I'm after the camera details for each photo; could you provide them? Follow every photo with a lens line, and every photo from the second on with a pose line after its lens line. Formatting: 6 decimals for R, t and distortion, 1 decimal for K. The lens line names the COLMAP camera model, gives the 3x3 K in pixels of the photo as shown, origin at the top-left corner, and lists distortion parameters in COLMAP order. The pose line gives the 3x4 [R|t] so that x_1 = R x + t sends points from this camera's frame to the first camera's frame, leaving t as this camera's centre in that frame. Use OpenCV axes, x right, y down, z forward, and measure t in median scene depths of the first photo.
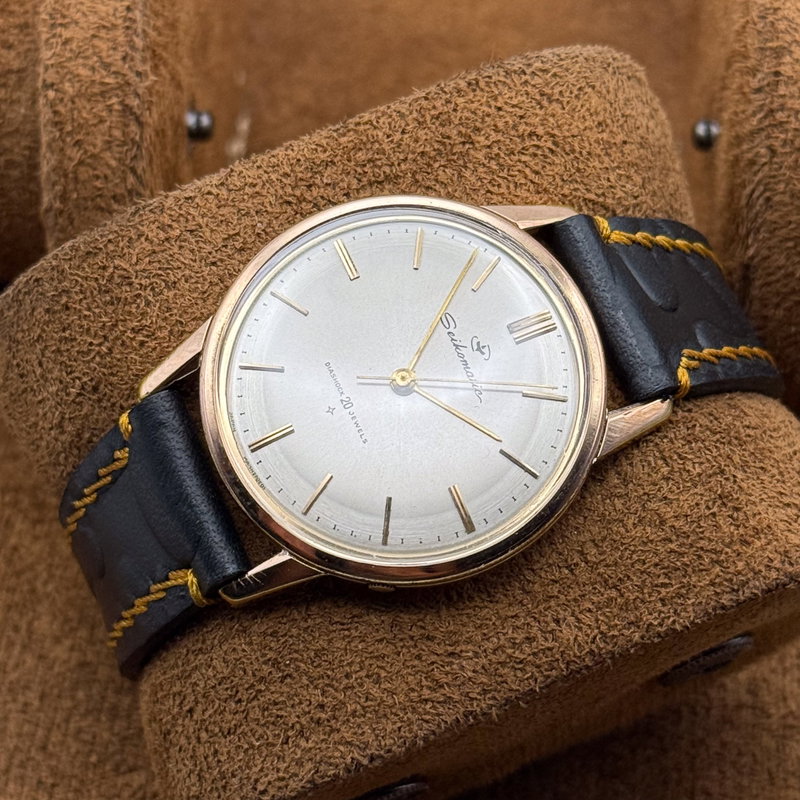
lens RADIAL K [[2487.4, 0, 423.2], [0, 2487.4, 415.4], [0, 0, 1]] dist [0.031201, 0.254607]
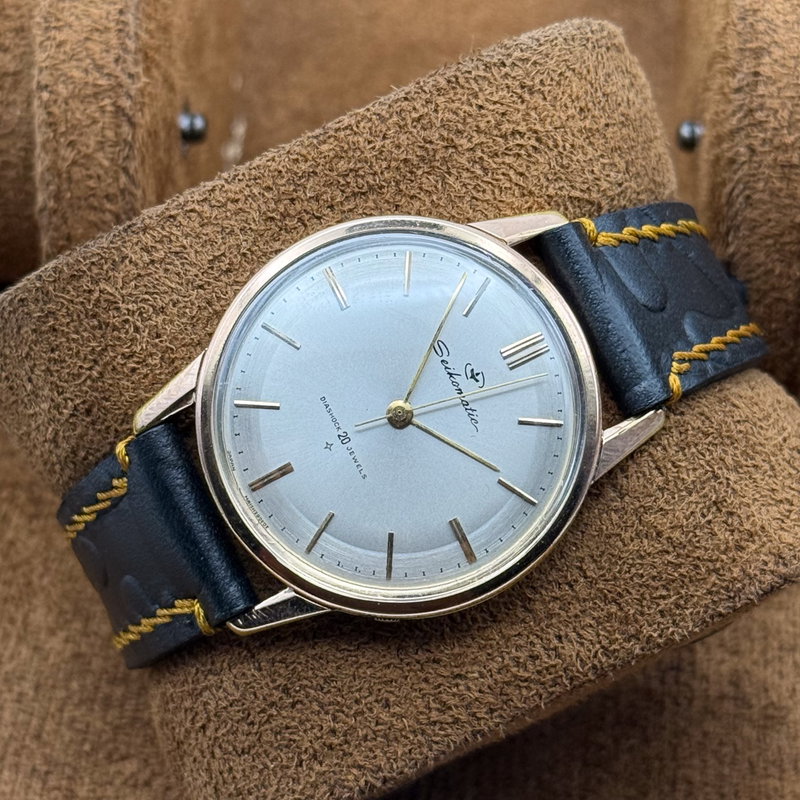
lens RADIAL K [[2487.4, 0, 423.2], [0, 2487.4, 415.4], [0, 0, 1]] dist [0.031201, 0.254607]
pose [[0.998742, -0.044330, 0.023442, -0.021225], [0.039451, 0.983166, 0.178406, -0.185575], [-0.030956, -0.177257, 0.983678, 0.011516]]
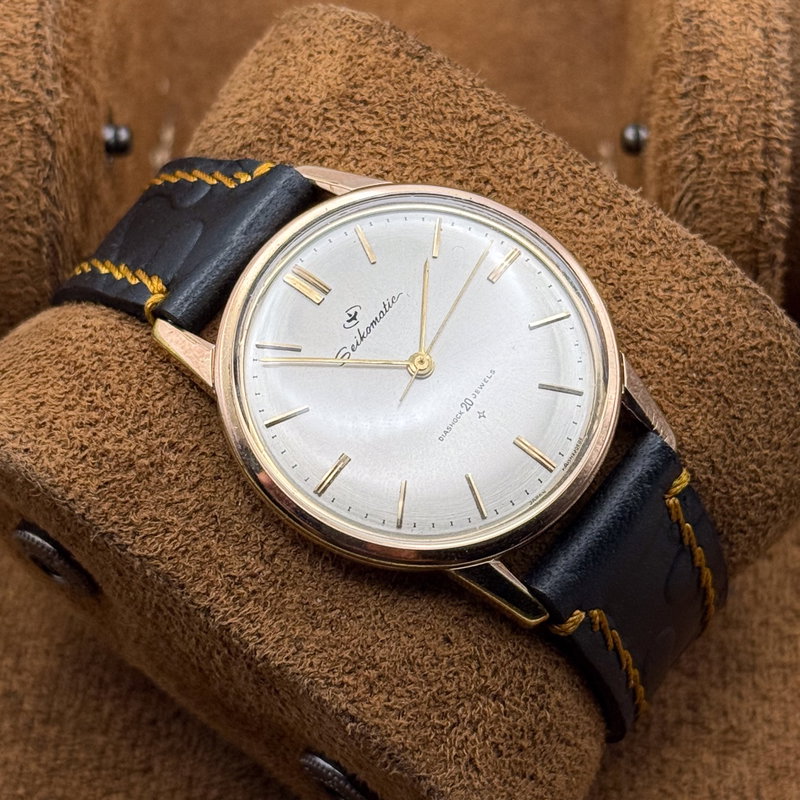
lens RADIAL K [[2487.4, 0, 423.2], [0, 2487.4, 415.4], [0, 0, 1]] dist [0.031201, 0.254607]
pose [[-0.483838, -0.835832, 0.259397, -0.274425], [0.813183, -0.319818, 0.486261, -0.487428], [-0.323473, 0.446209, 0.834424, 0.172027]]
